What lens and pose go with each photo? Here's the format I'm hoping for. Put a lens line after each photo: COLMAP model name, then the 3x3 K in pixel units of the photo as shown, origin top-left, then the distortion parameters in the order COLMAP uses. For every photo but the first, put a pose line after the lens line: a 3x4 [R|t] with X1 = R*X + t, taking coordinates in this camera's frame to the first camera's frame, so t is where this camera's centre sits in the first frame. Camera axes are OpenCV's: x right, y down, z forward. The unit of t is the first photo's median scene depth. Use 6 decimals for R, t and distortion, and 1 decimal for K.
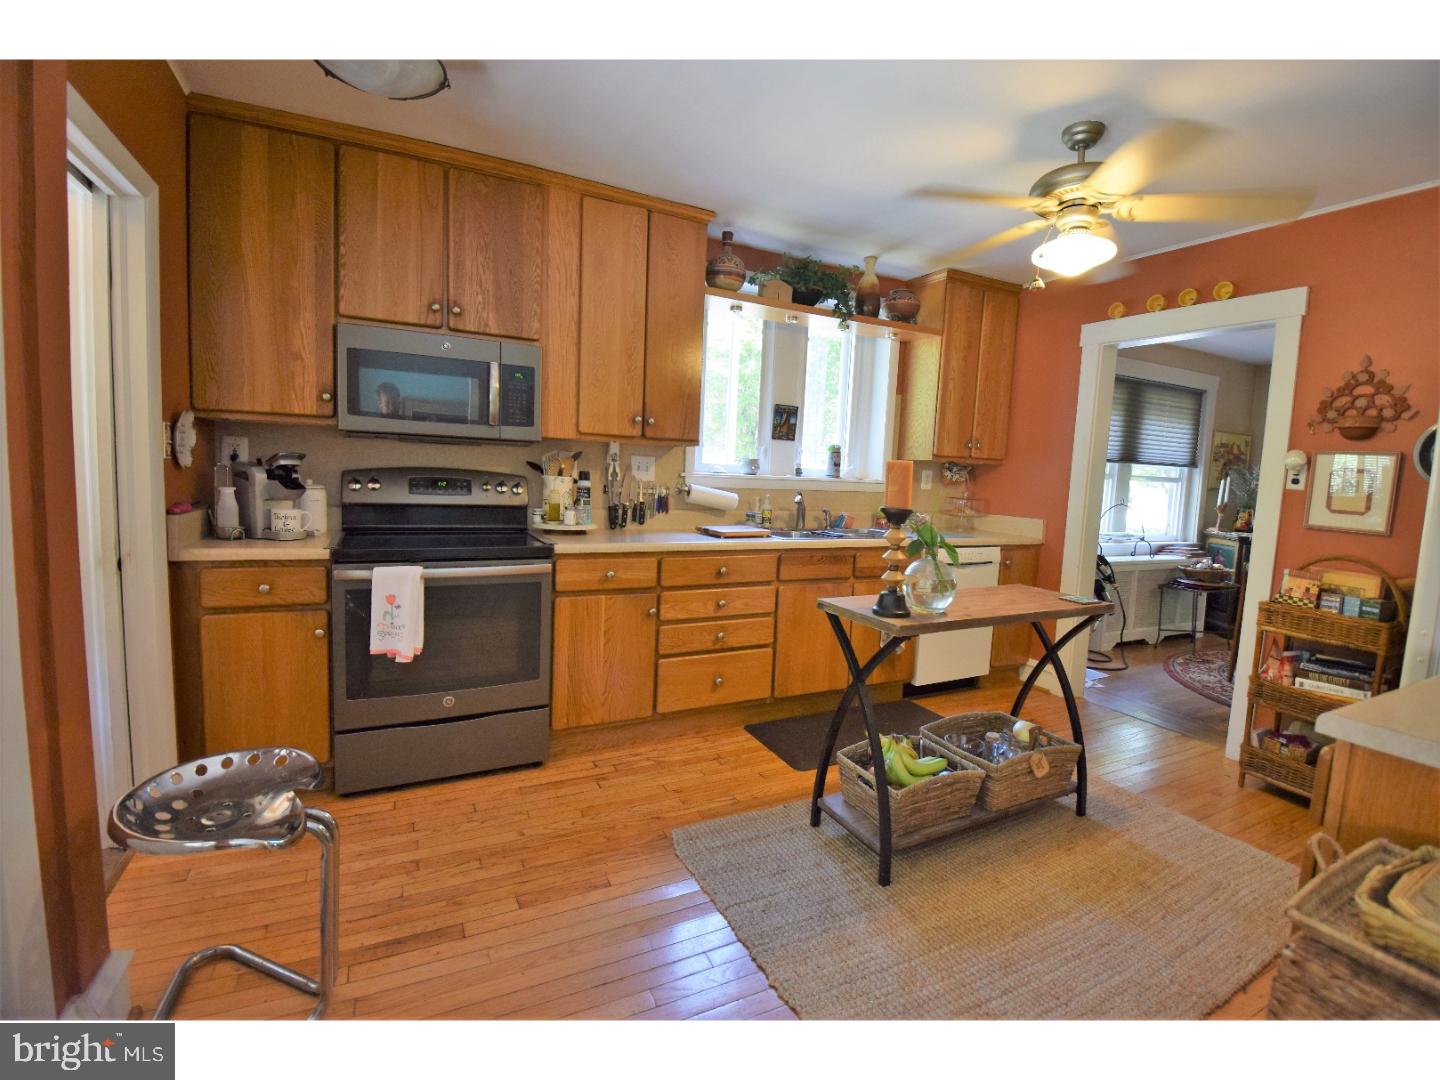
lens RADIAL K [[644.4, 0, 718.4], [0, 644.4, 530.6], [0, 0, 1]] dist [-0.005041, -0.000258]
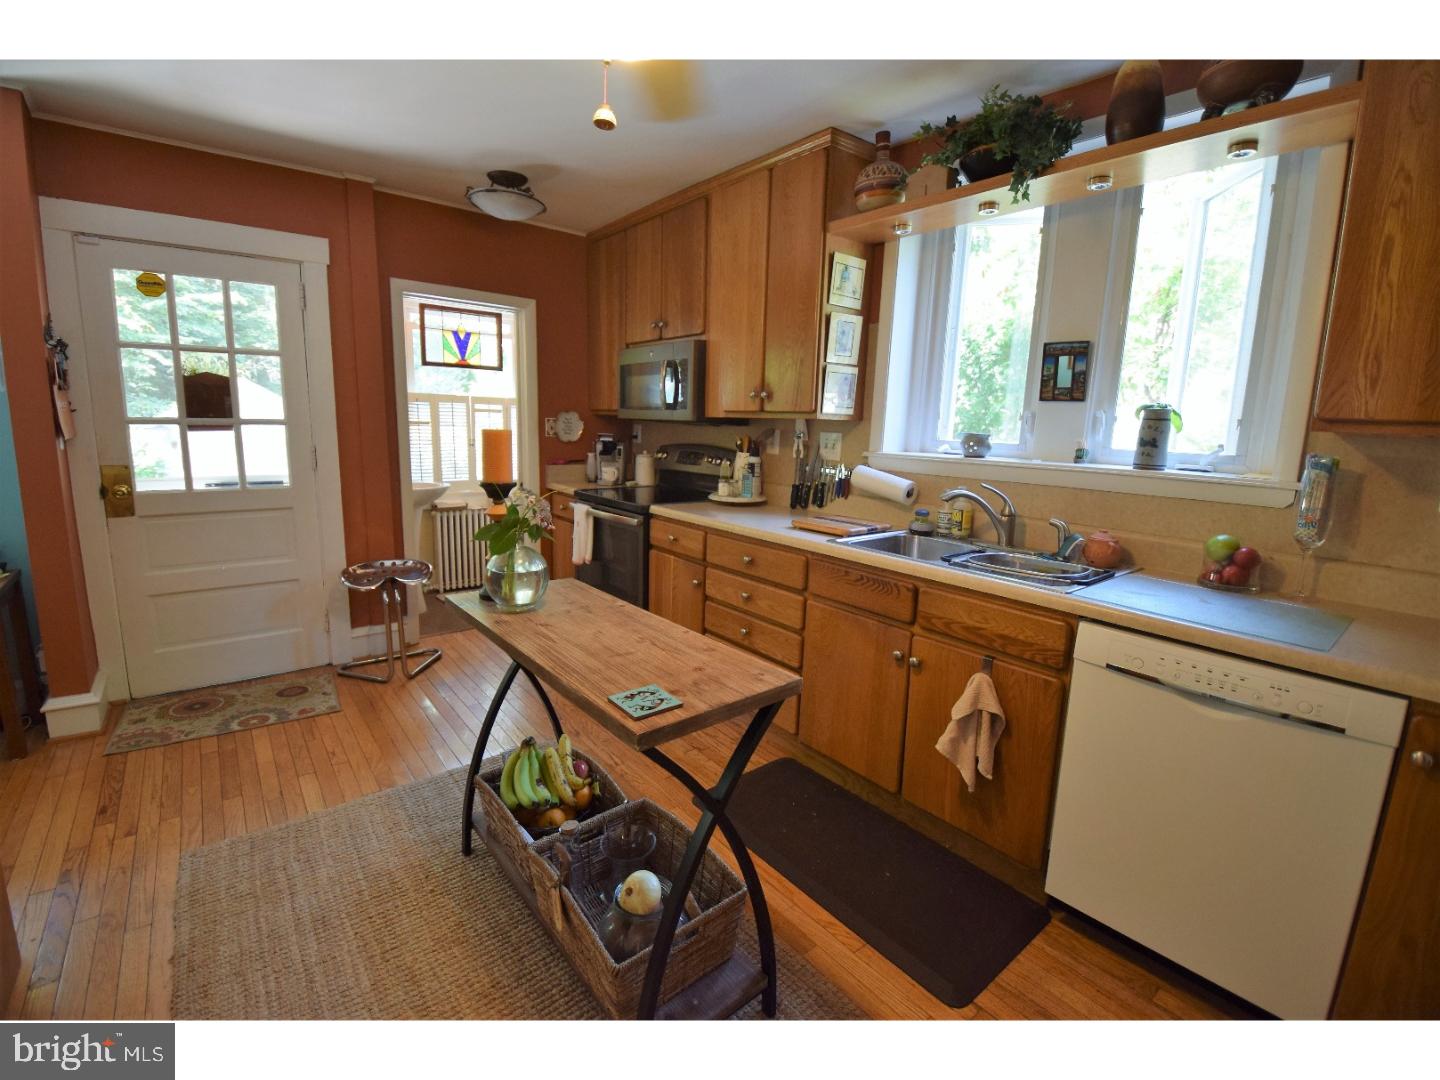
lens RADIAL K [[644.4, 0, 714.6], [0, 644.4, 531.8], [0, 0, 1]] dist [-0.005041, -0.000258]
pose [[0.194366, 0.127522, -0.972605, 0.901586], [-0.112972, 0.987826, 0.106941, -0.068682], [0.974402, 0.089092, 0.206406, 0.813601]]
